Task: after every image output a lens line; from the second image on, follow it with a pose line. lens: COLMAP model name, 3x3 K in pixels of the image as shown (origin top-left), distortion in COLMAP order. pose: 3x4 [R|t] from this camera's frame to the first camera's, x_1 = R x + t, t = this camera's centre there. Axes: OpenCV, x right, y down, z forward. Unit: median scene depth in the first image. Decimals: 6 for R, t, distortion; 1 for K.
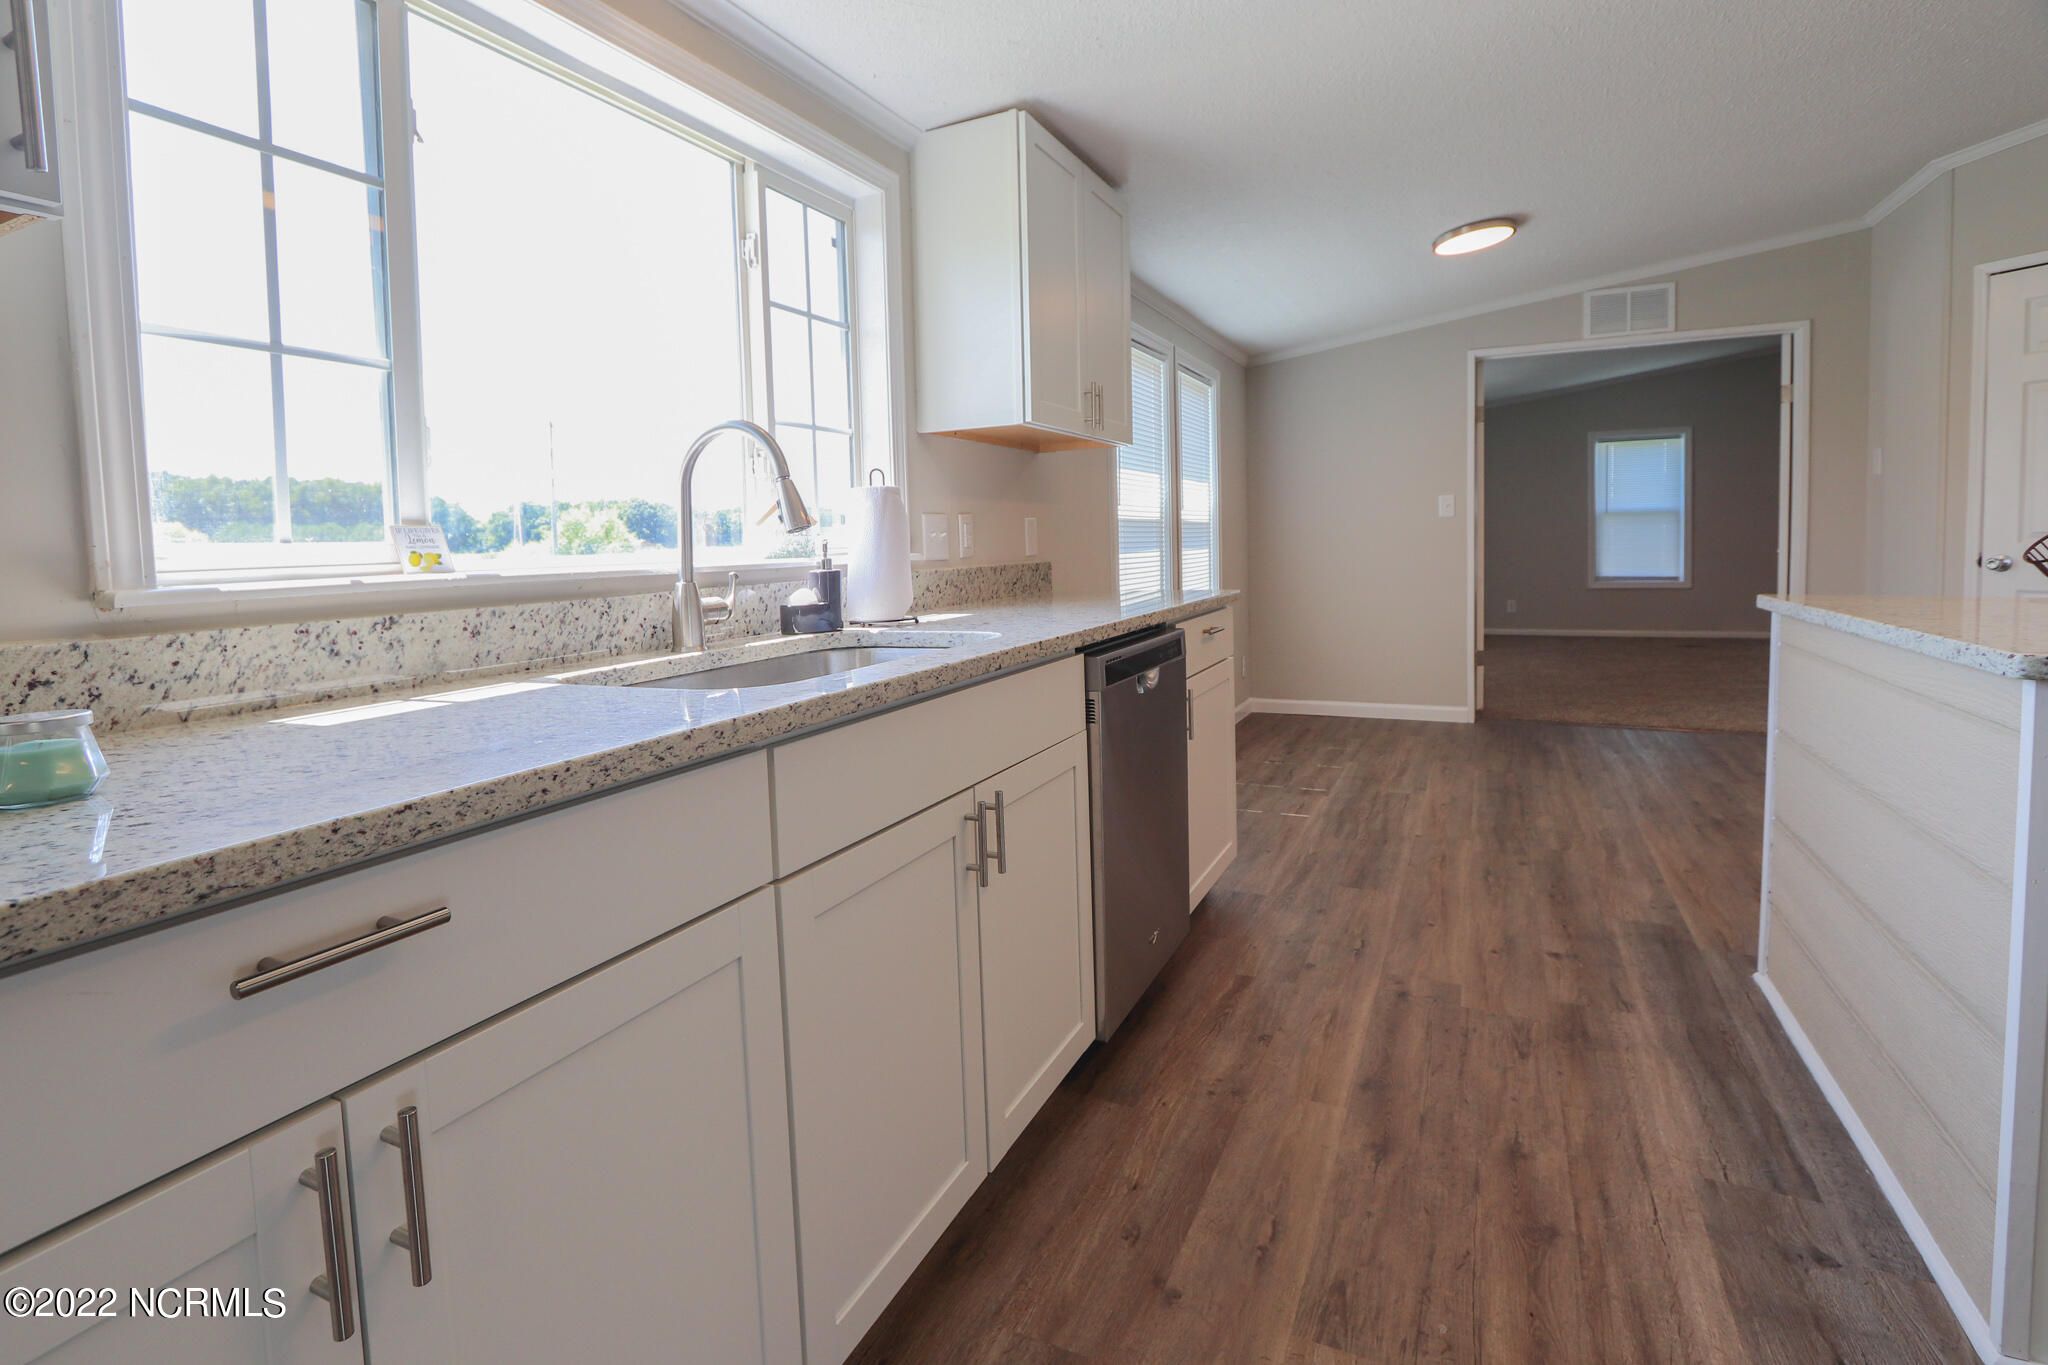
lens RADIAL K [[934.4, 0, 1021.1], [0, 934.4, 671.4], [0, 0, 1]] dist [-0.024304, 0.003569]
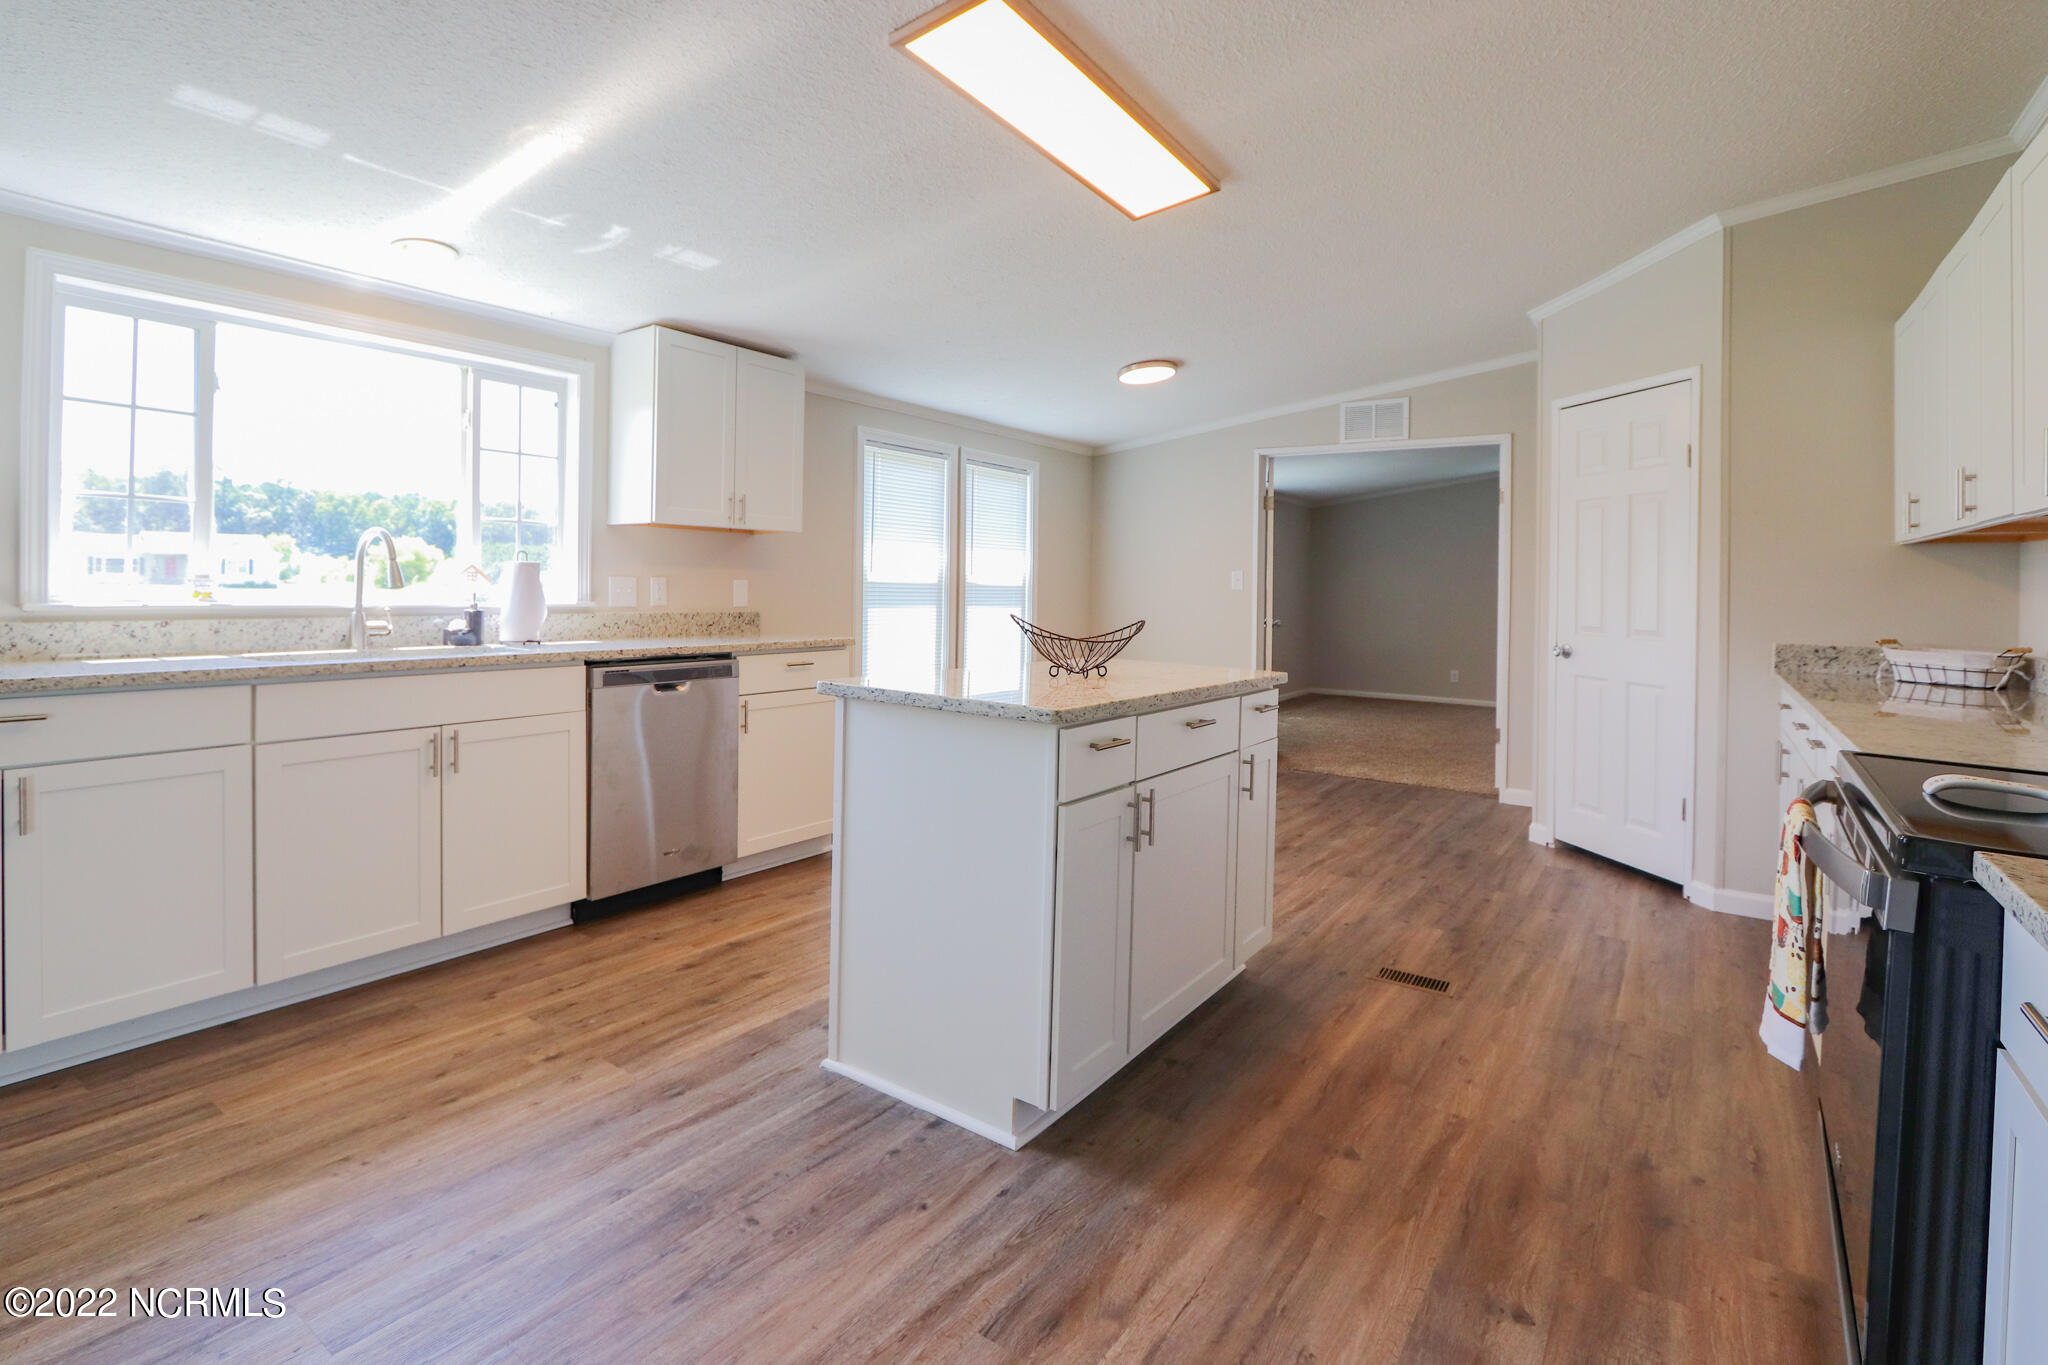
lens RADIAL K [[934.4, 0, 1021.2], [0, 934.4, 682.3], [0, 0, 1]] dist [-0.024304, 0.003569]
pose [[0.986854, 0.059890, -0.150105, 1.212731], [-0.065552, 0.997301, -0.033057, 0.016584], [0.147721, 0.042462, 0.988117, -0.607368]]
